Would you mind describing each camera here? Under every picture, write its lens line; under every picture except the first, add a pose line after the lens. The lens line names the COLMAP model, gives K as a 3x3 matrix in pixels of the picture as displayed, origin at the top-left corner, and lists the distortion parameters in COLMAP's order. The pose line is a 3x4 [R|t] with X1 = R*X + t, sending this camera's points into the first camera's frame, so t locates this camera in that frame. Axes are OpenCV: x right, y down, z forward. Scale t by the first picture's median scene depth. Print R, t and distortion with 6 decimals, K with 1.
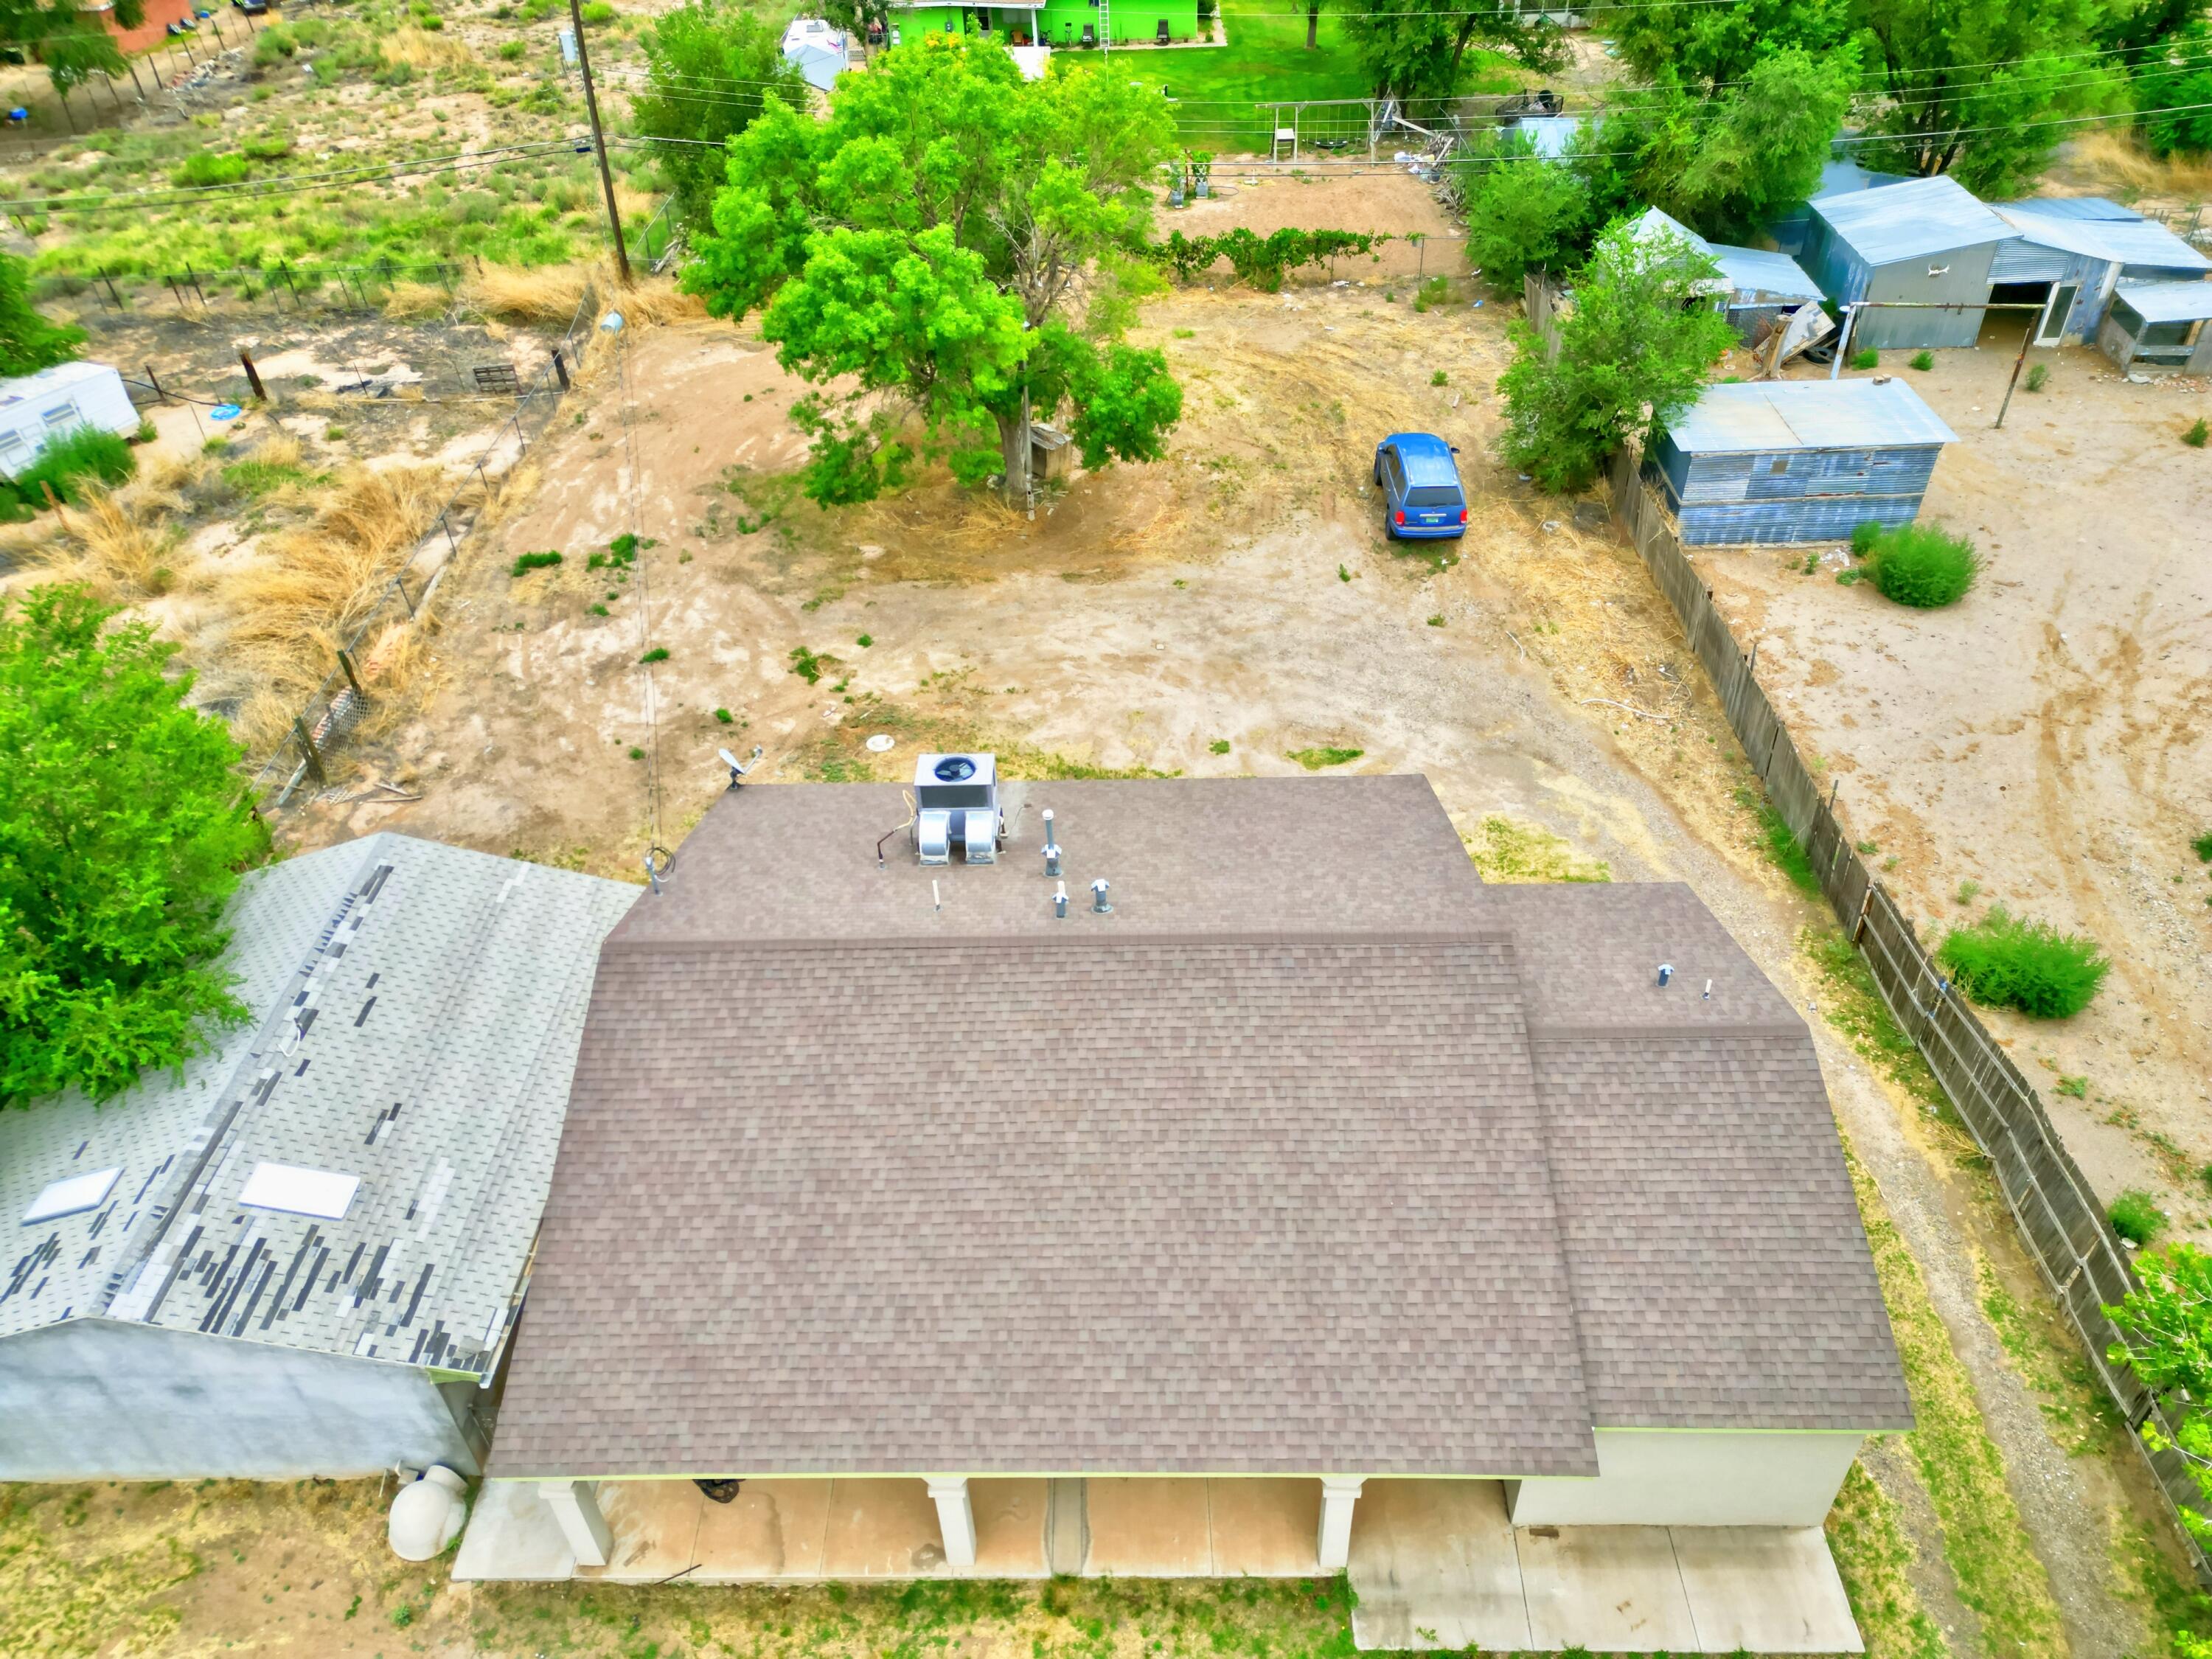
lens RADIAL K [[1560.4, 0, 1115.3], [0, 1560.4, 827.1], [0, 0, 1]] dist [0.047946, -0.031544]
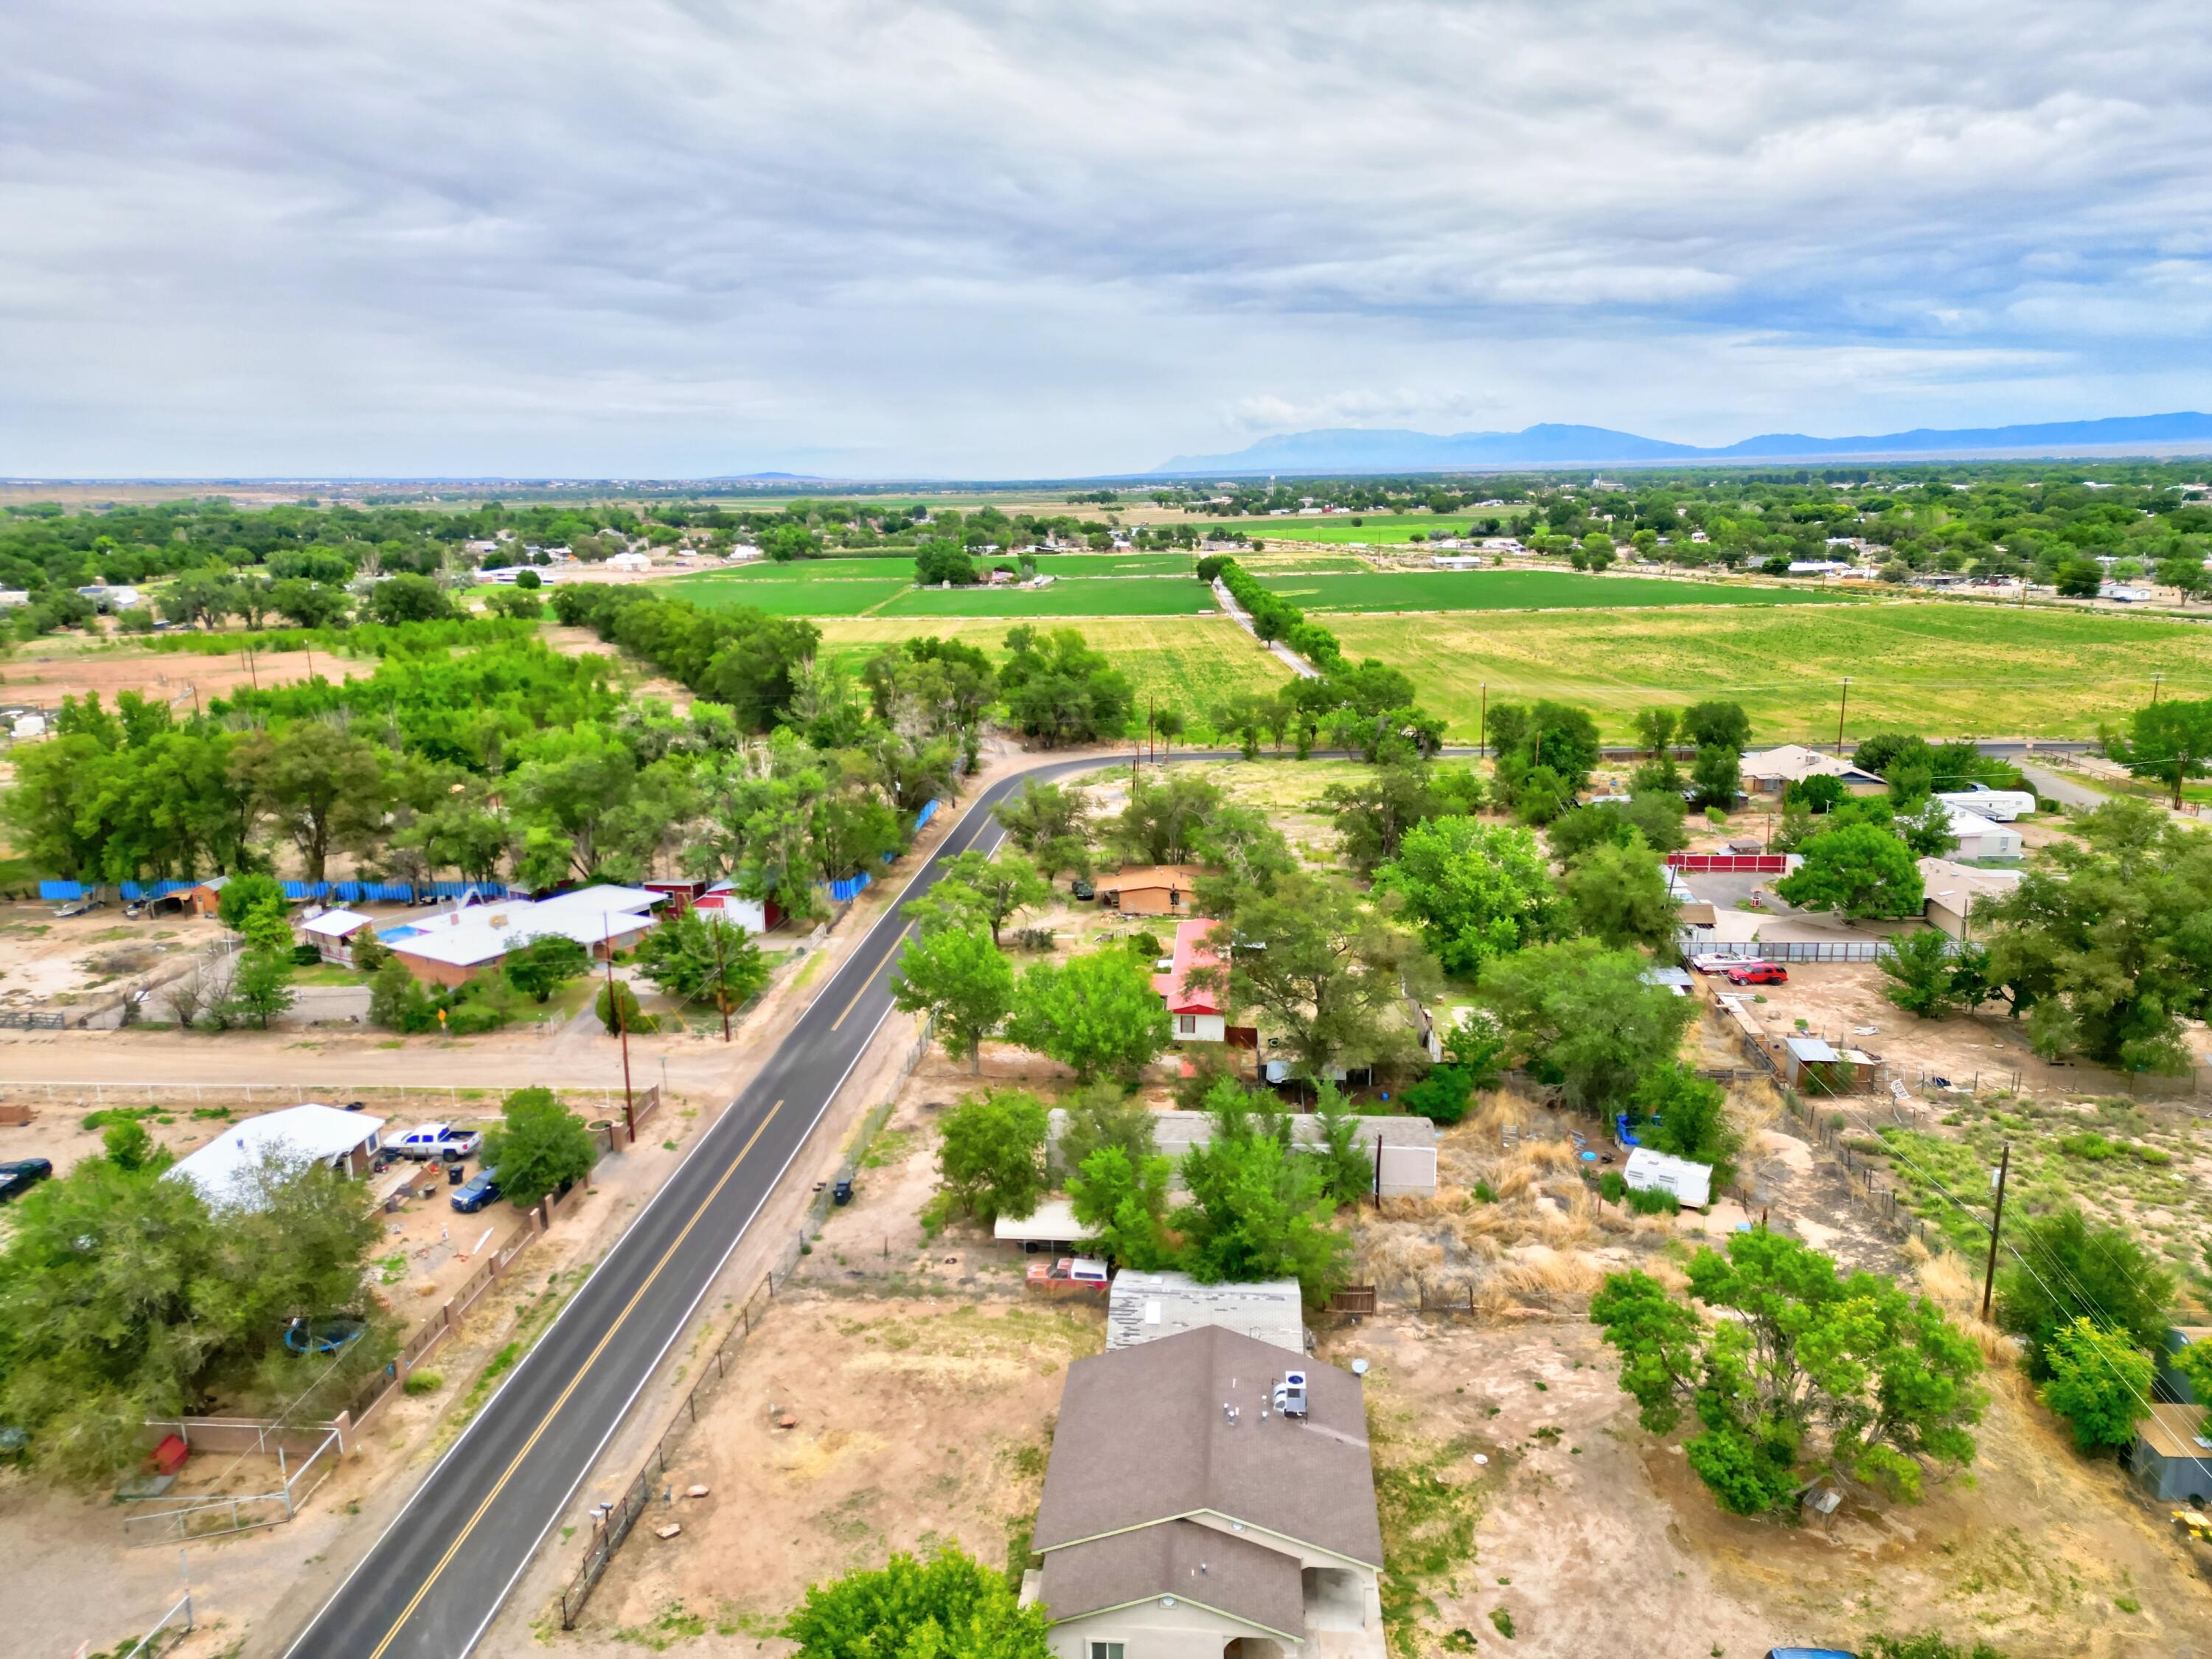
lens RADIAL K [[1549.2, 0, 1114.4], [0, 1549.2, 821.8], [0, 0, 1]] dist [0.080290, -0.070908]
pose [[-0.067910, 0.246860, -0.966669, 1.660887], [-0.610616, 0.755961, 0.235948, -0.877959], [0.789010, 0.606287, 0.099400, -0.068026]]
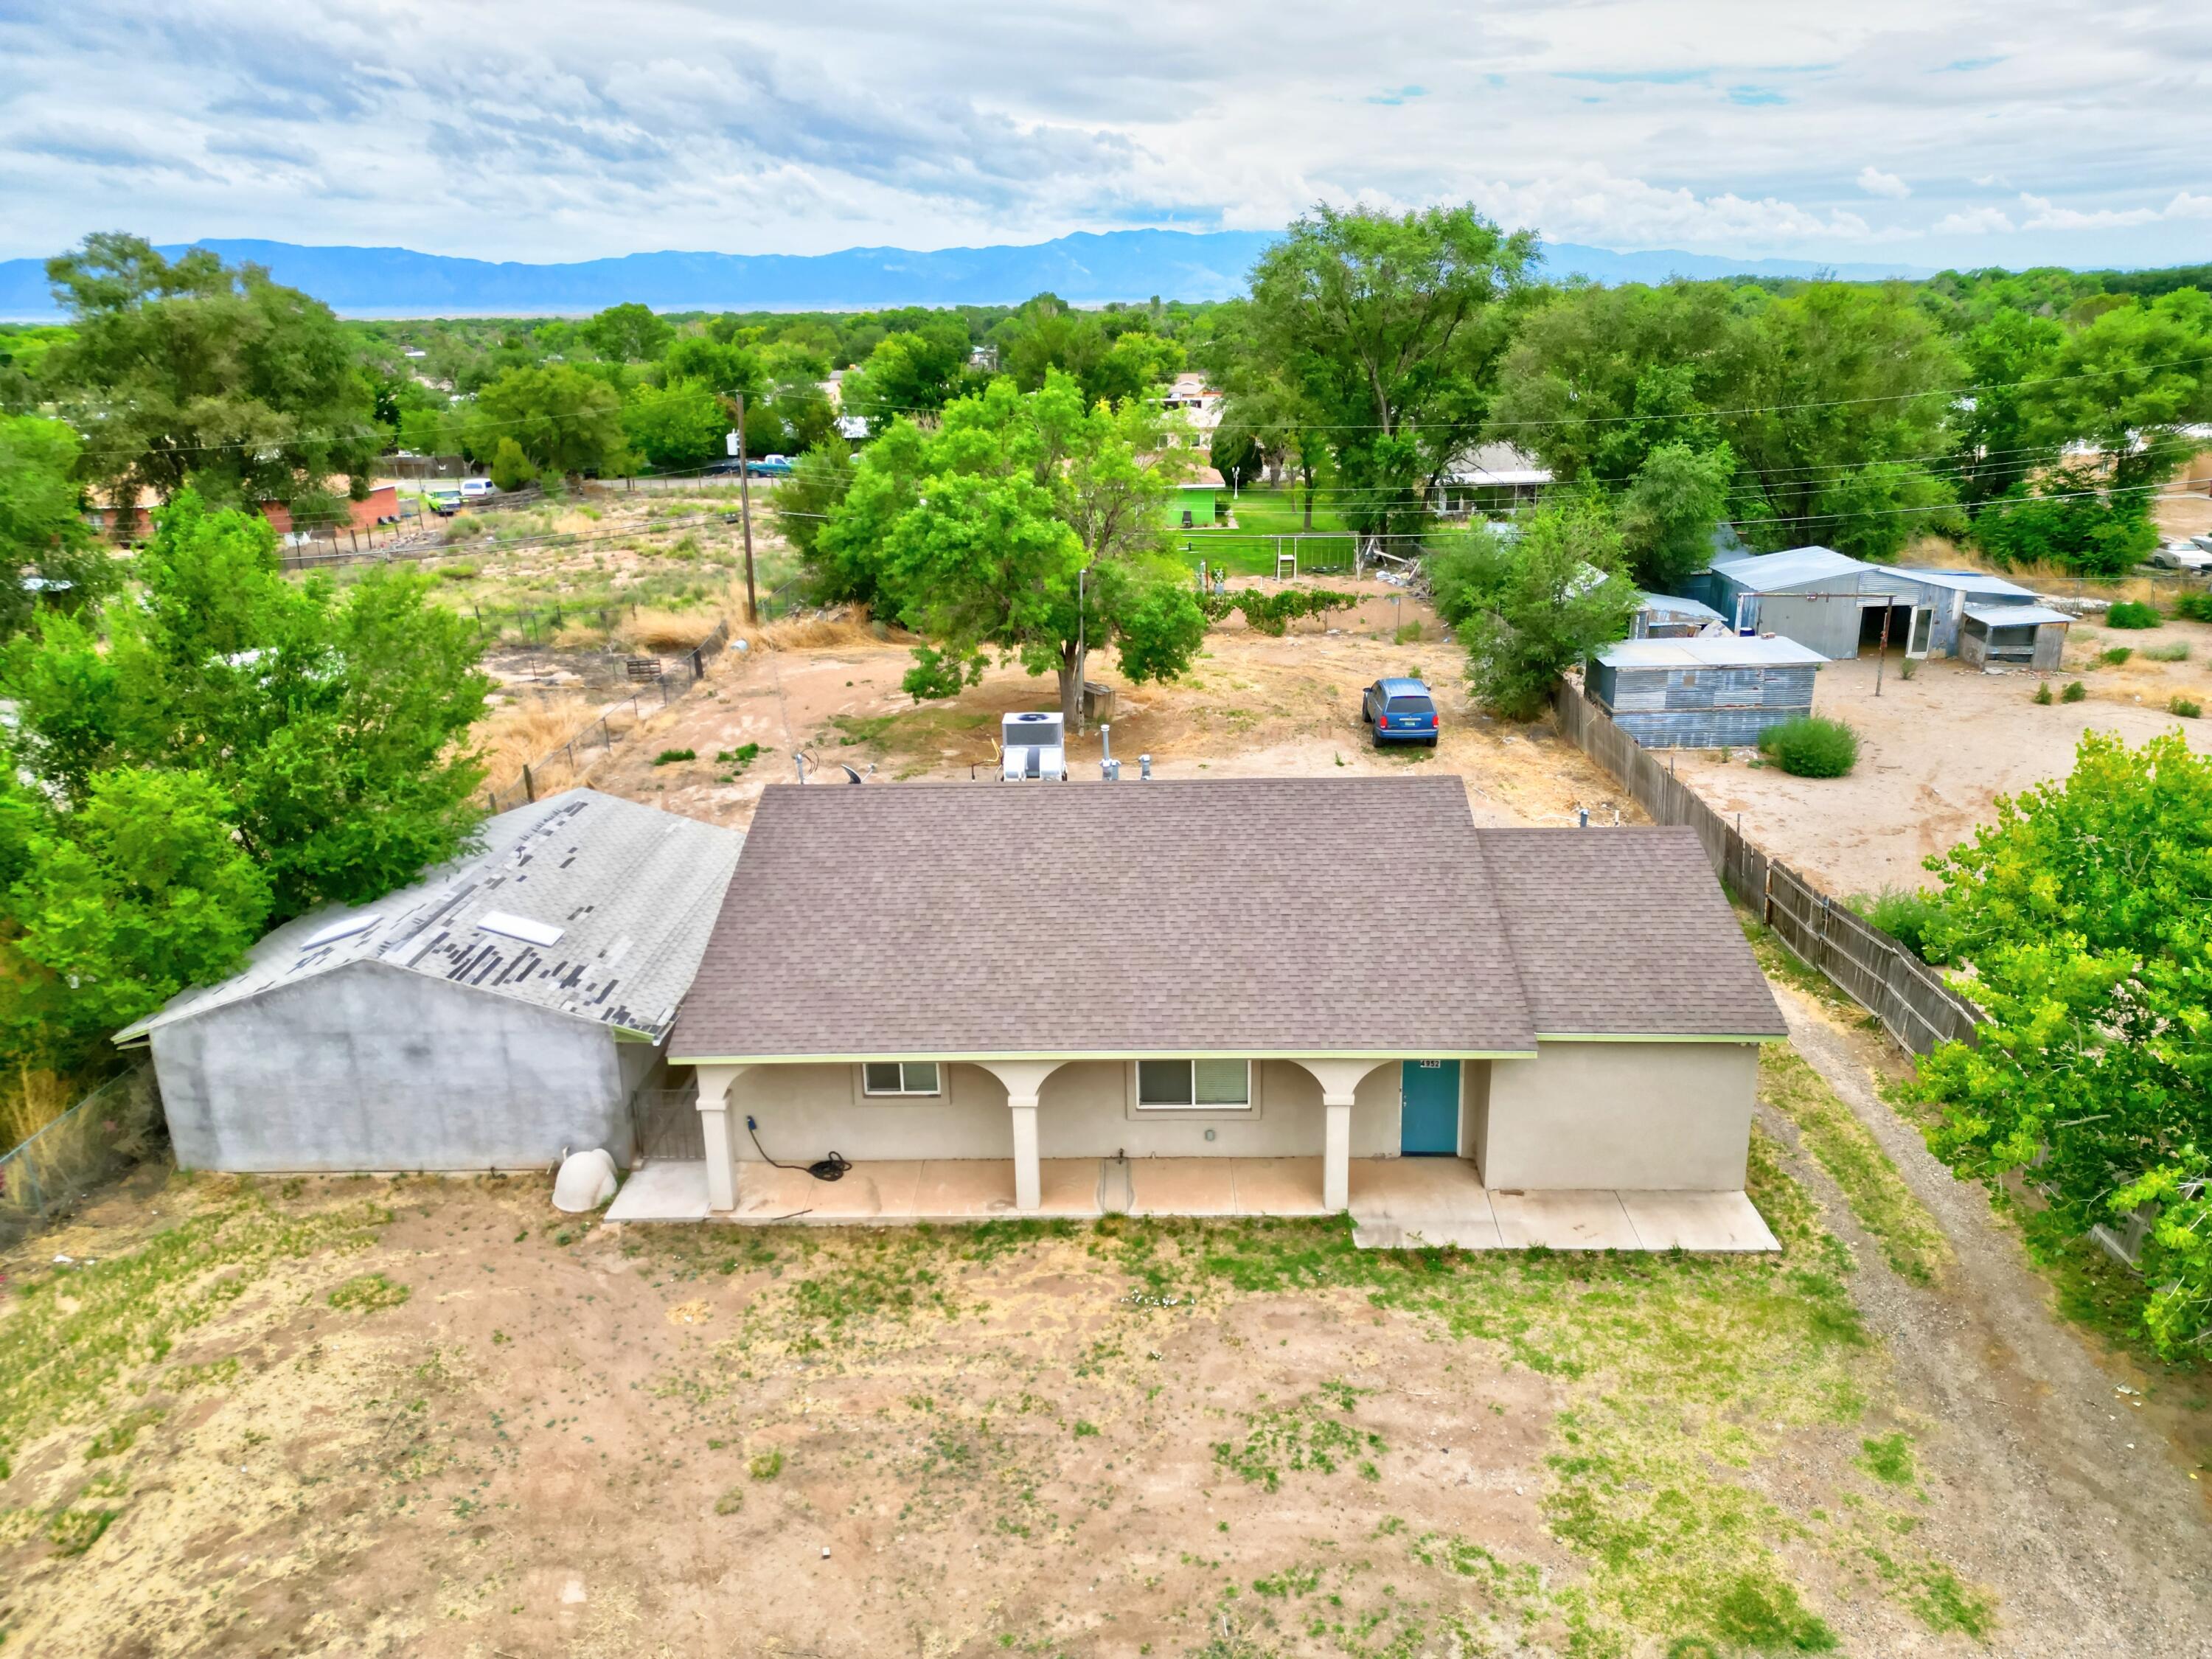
lens RADIAL K [[1549.2, 0, 1114.4], [0, 1549.2, 821.8], [0, 0, 1]] dist [0.080290, -0.070908]
pose [[0.999786, 0.013022, -0.016044, -0.009729], [-0.017870, 0.934744, -0.354873, 0.366748], [0.010376, 0.355084, 0.934777, -0.131790]]
